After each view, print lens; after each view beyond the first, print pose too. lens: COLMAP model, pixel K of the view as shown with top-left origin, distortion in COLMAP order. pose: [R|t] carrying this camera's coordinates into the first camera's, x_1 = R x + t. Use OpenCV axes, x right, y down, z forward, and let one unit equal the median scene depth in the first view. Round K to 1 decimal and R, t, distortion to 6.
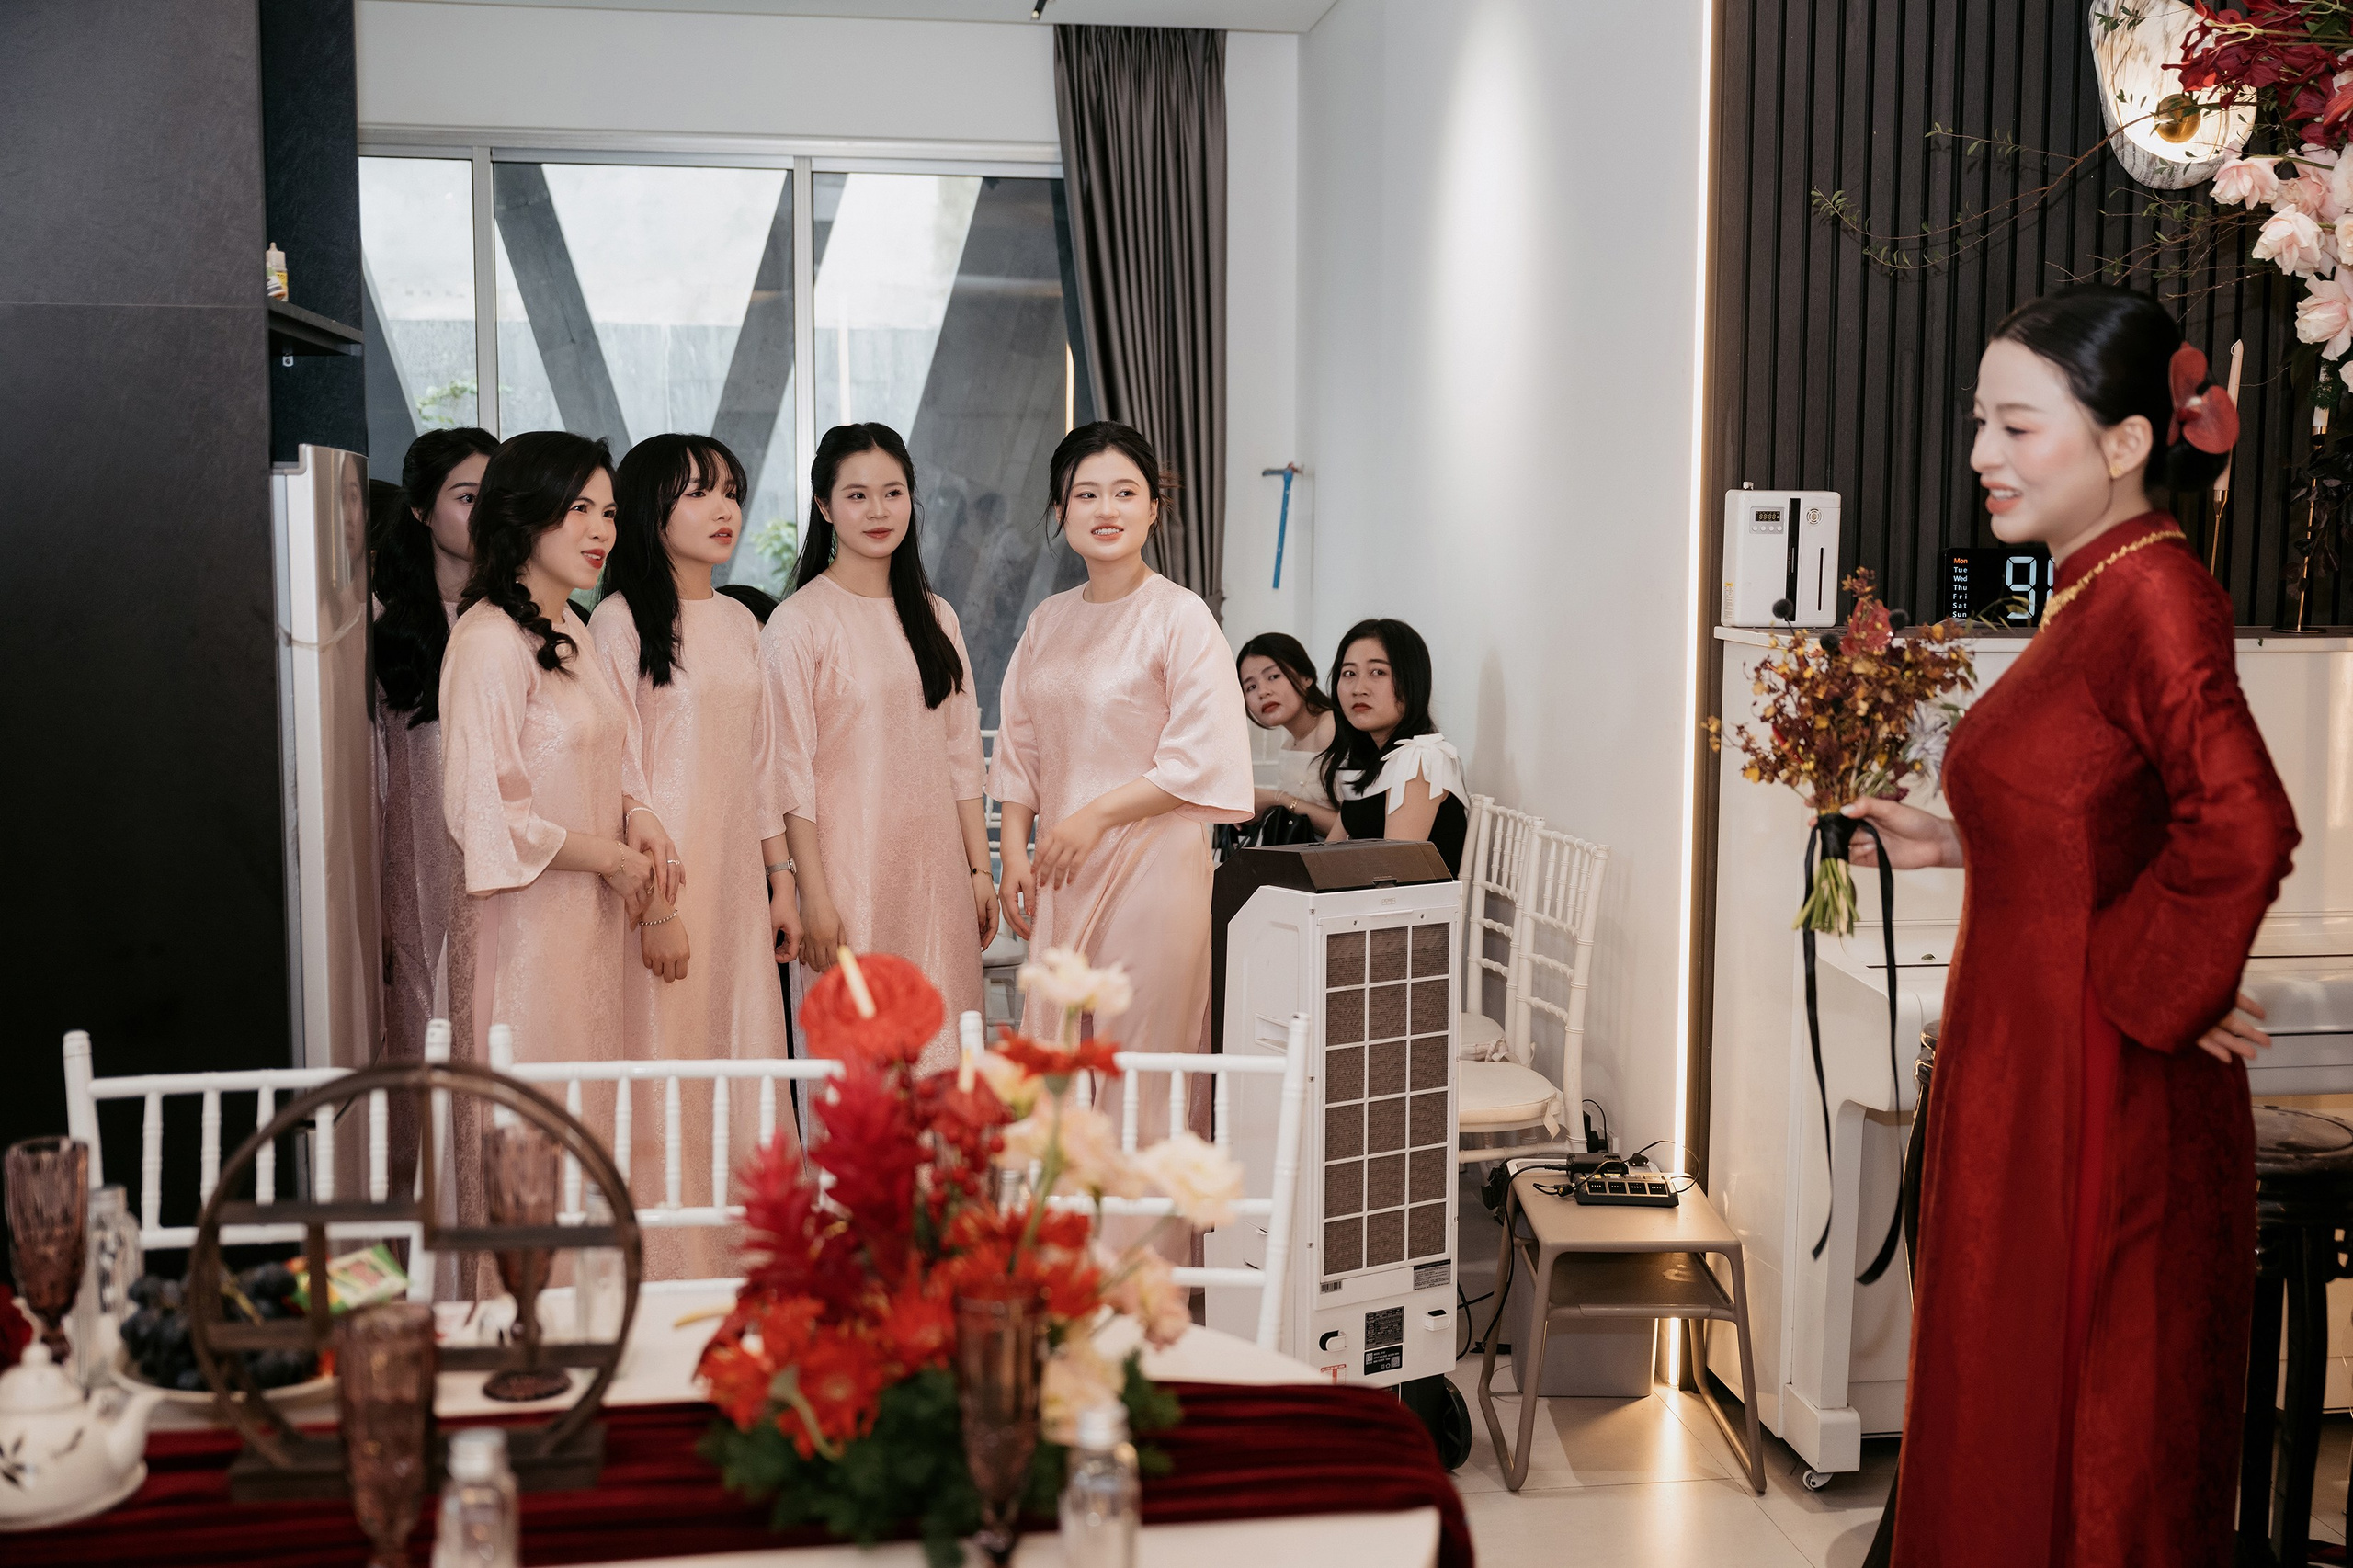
lens RADIAL K [[2474.6, 0, 1173.4], [0, 2474.6, 783.5], [0, 0, 1]] dist [-0.001291, 0.000000]
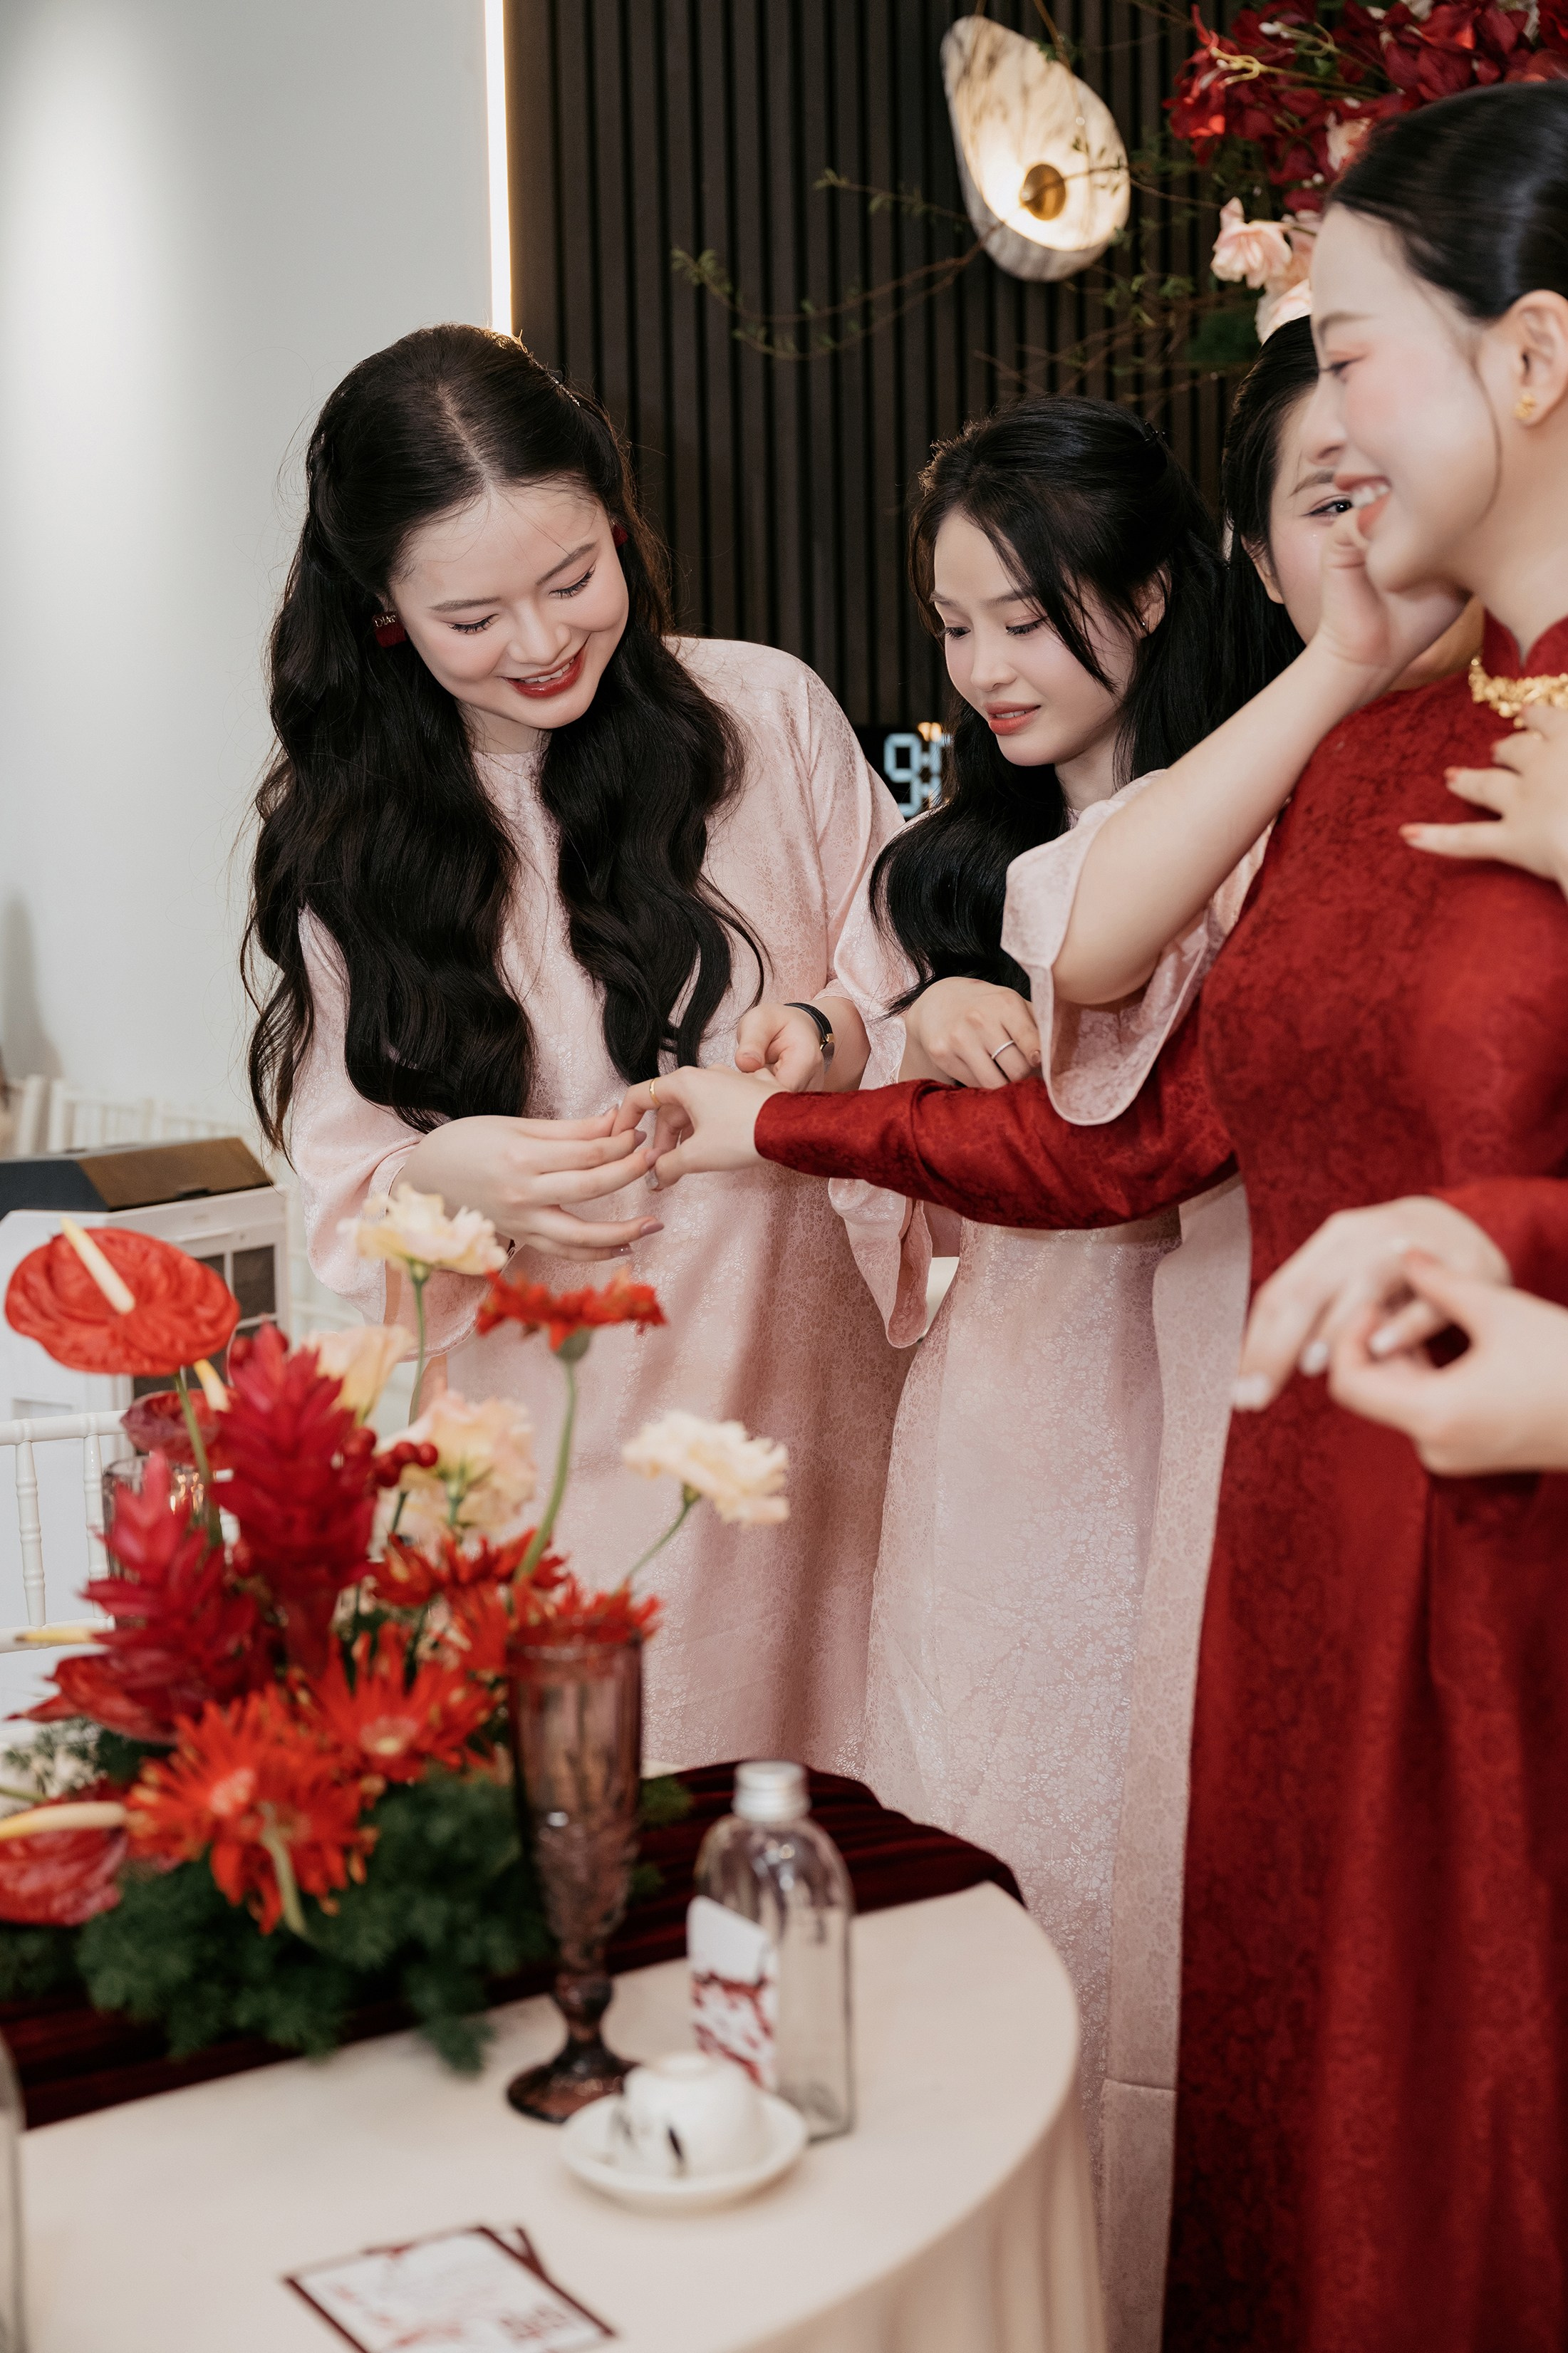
lens RADIAL K [[3383.8, 0, 785.7], [0, 3383.8, 1170.9], [0, 0, 1]] dist [-0.016526, 0.000000]
pose [[0.900731, -0.061427, 0.430012, -0.175699], [0.059743, 0.998062, 0.017429, 0.026723], [-0.430249, 0.009991, 0.902655, 0.051150]]
